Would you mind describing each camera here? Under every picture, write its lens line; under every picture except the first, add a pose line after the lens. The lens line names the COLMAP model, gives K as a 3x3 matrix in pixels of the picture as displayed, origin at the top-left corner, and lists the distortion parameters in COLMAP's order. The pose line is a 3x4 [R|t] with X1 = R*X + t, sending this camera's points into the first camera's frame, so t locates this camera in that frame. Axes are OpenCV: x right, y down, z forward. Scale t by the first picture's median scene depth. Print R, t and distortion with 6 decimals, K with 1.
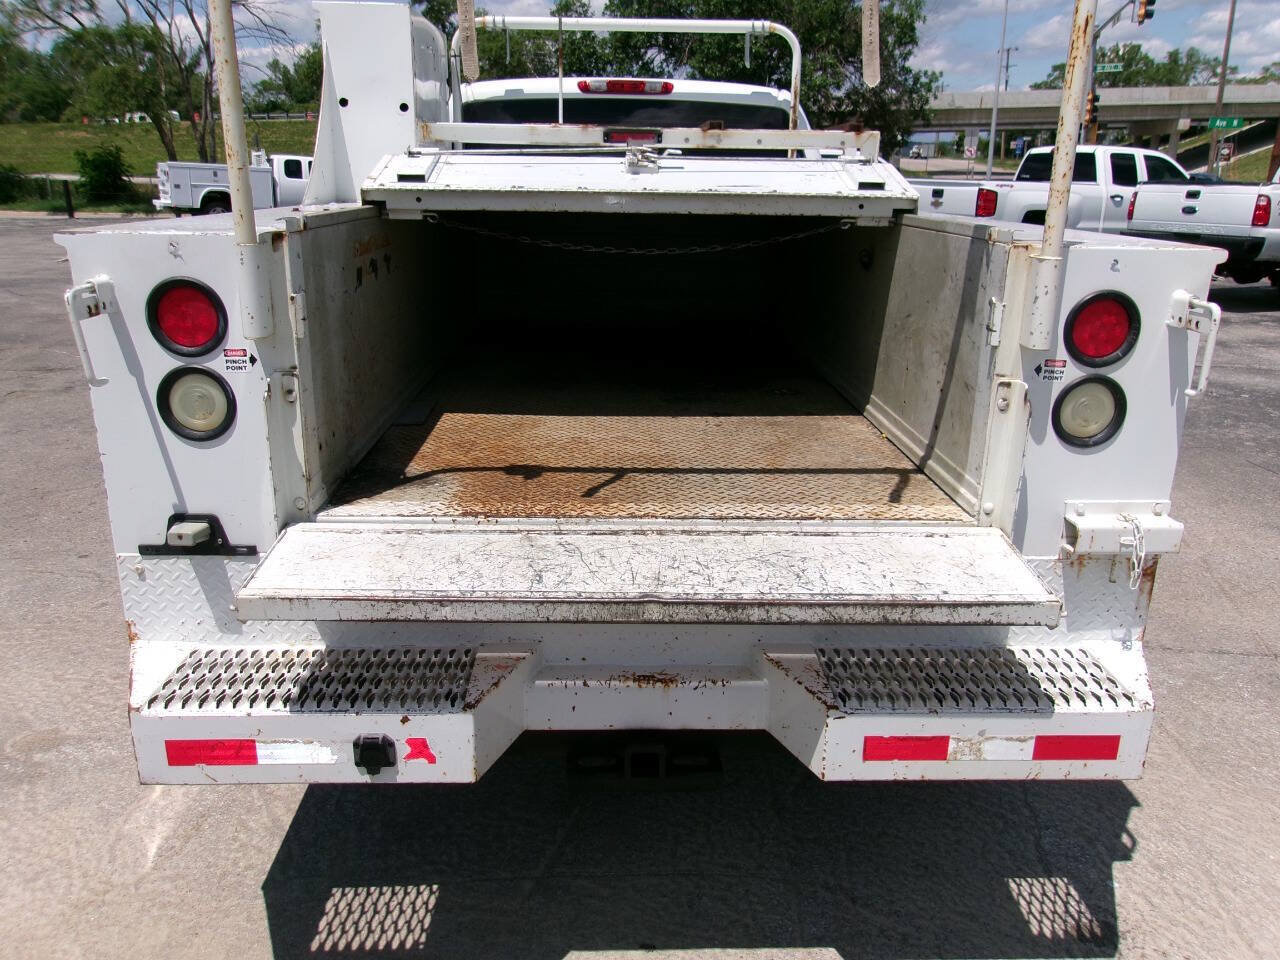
lens RADIAL K [[992.5, 0, 641.0], [0, 992.5, 483.7], [0, 0, 1]] dist [-0.025215, 0.049884]
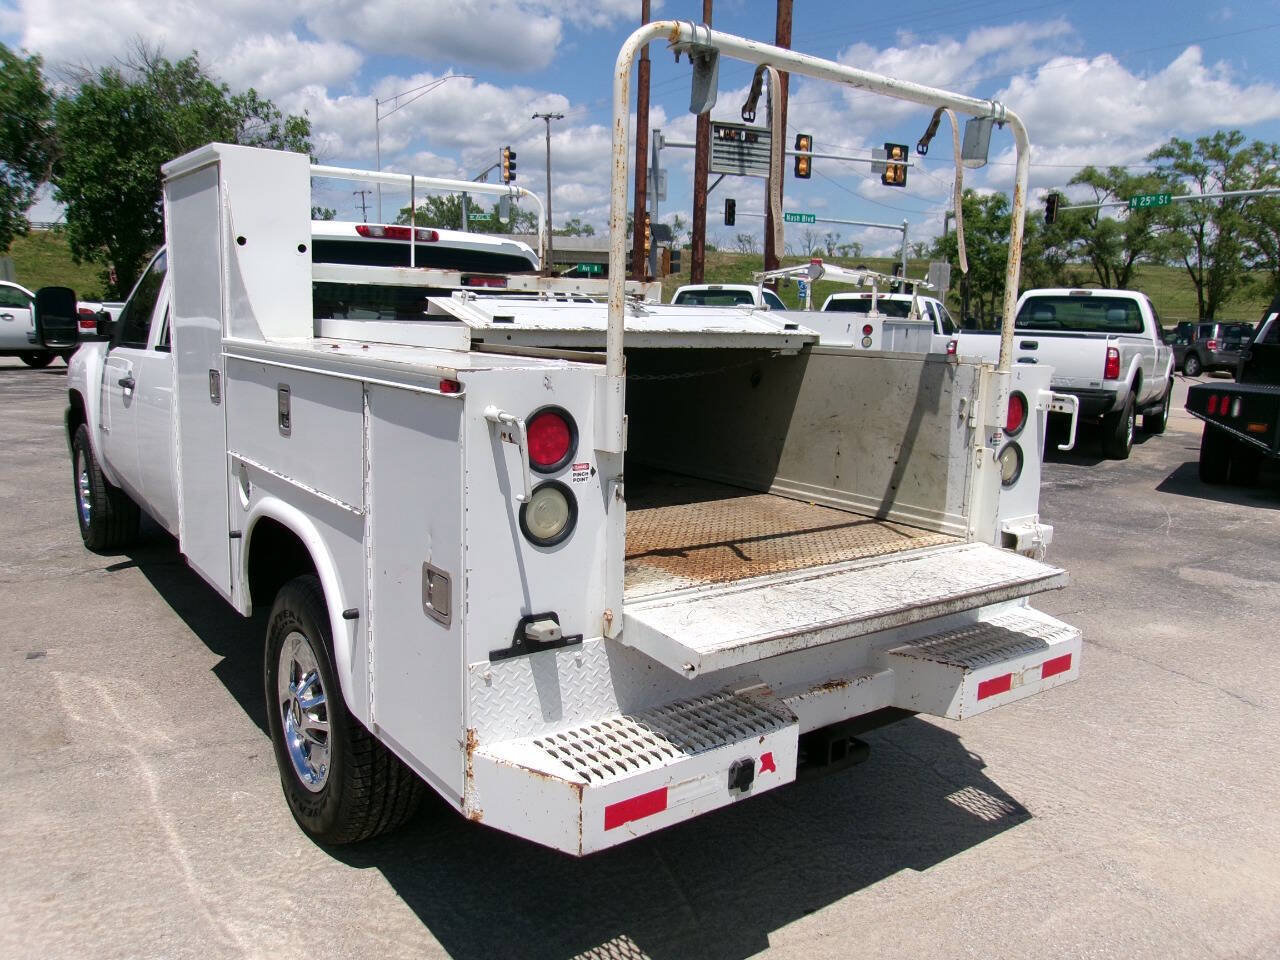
lens RADIAL K [[995.9, 0, 639.8], [0, 995.9, 482.5], [0, 0, 1]] dist [-0.036637, 0.064551]
pose [[0.821404, -0.085761, 0.563862, -0.761392], [0.155267, 0.984915, -0.076383, -0.009411], [-0.548805, 0.150290, 0.822329, -0.006942]]
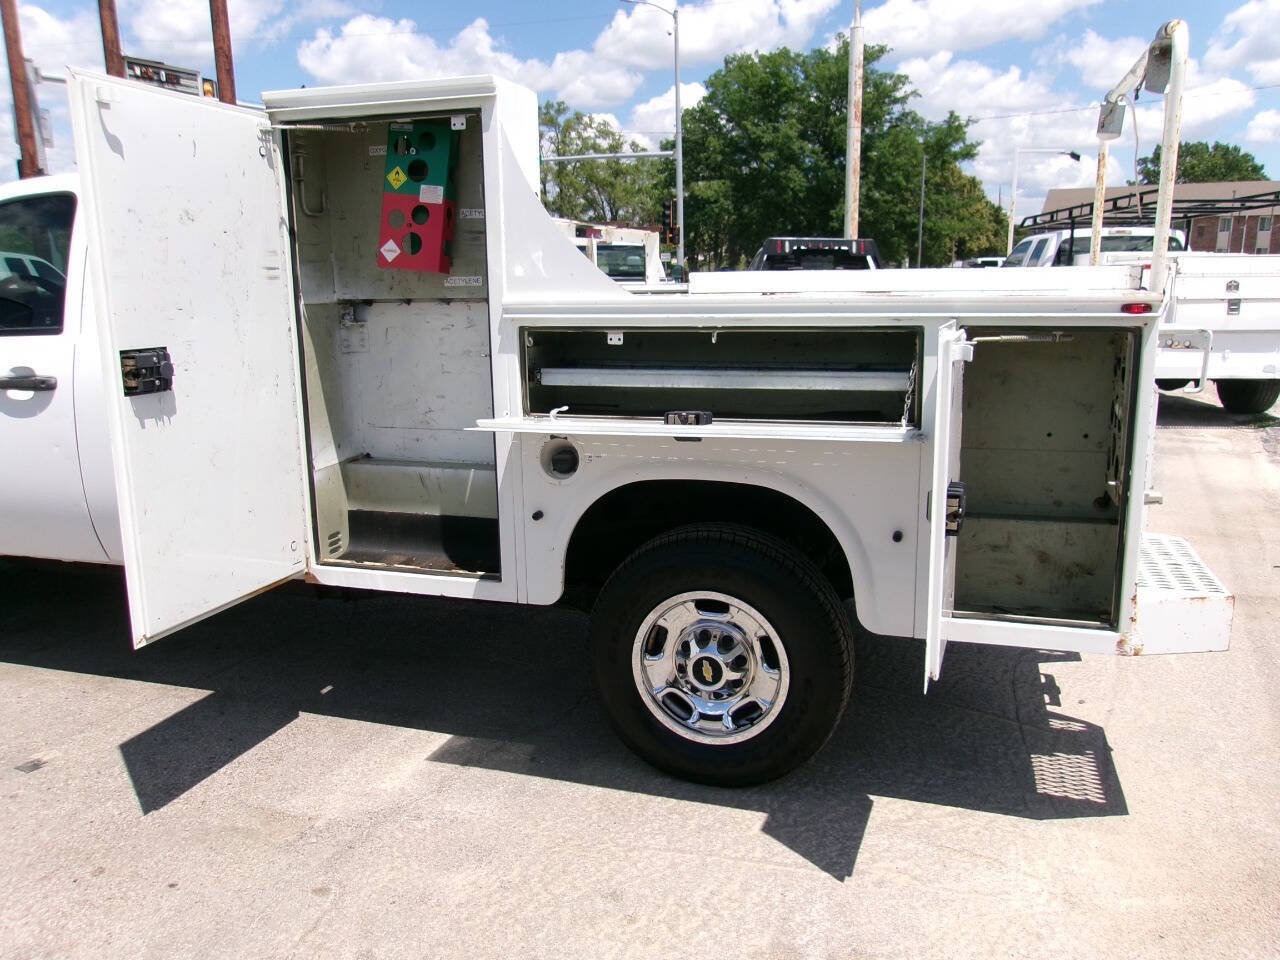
lens RADIAL K [[981.7, 0, 639.1], [0, 981.7, 485.3], [0, 0, 1]] dist [0.011307, 0.004831]
pose [[0.335561, -0.214323, 0.917314, -1.552294], [0.301920, 0.946874, 0.110785, -0.271799], [-0.892325, 0.239781, 0.382442, 0.850701]]
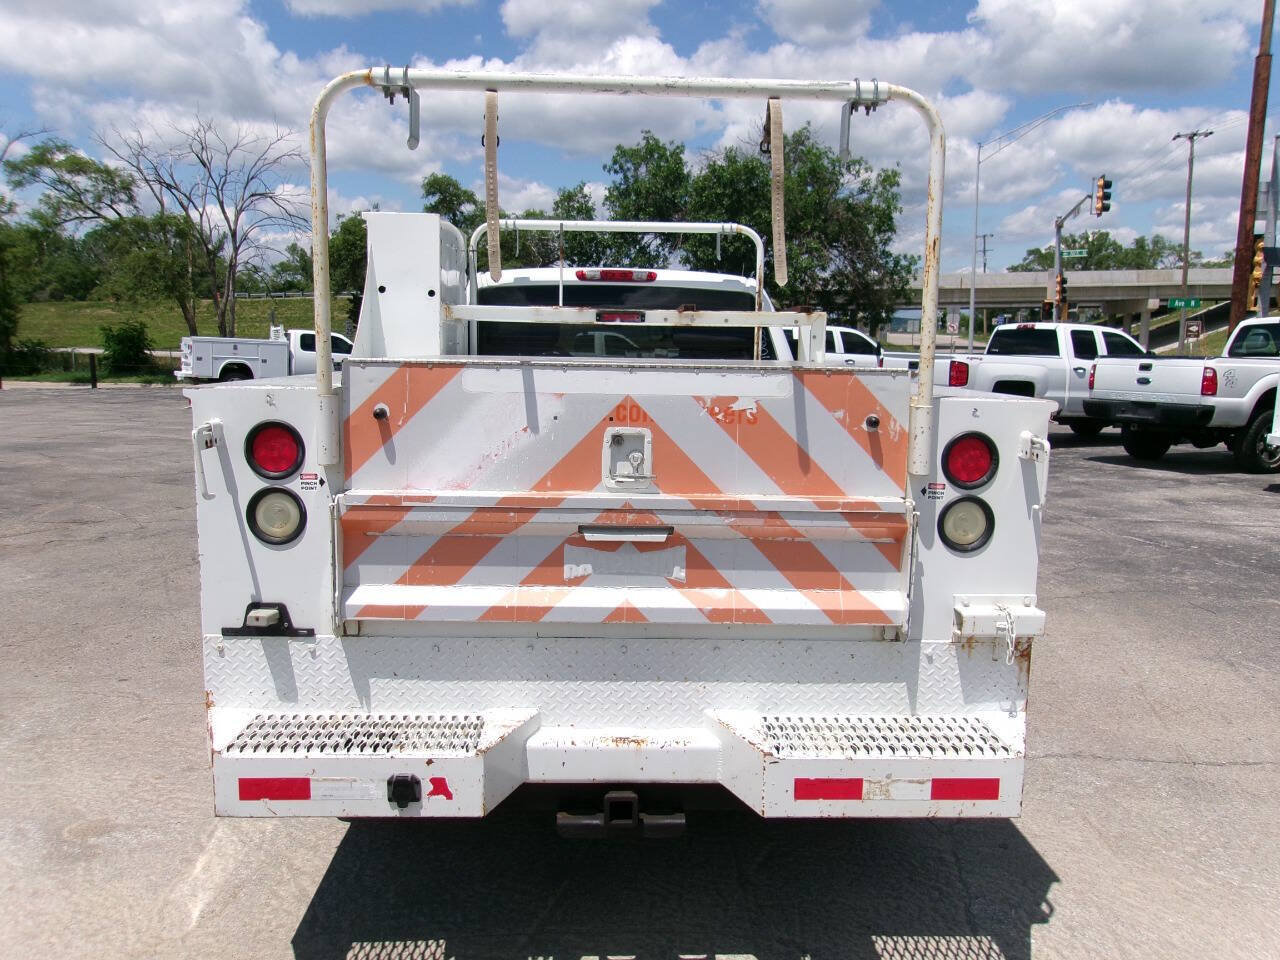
lens RADIAL K [[995.9, 0, 639.8], [0, 995.9, 482.5], [0, 0, 1]] dist [-0.036637, 0.064551]
pose [[0.999999, 0.001215, 0.000660, 0.020855], [-0.001087, 0.985834, -0.167718, 0.071409], [-0.000855, 0.167717, 0.985835, -0.222221]]
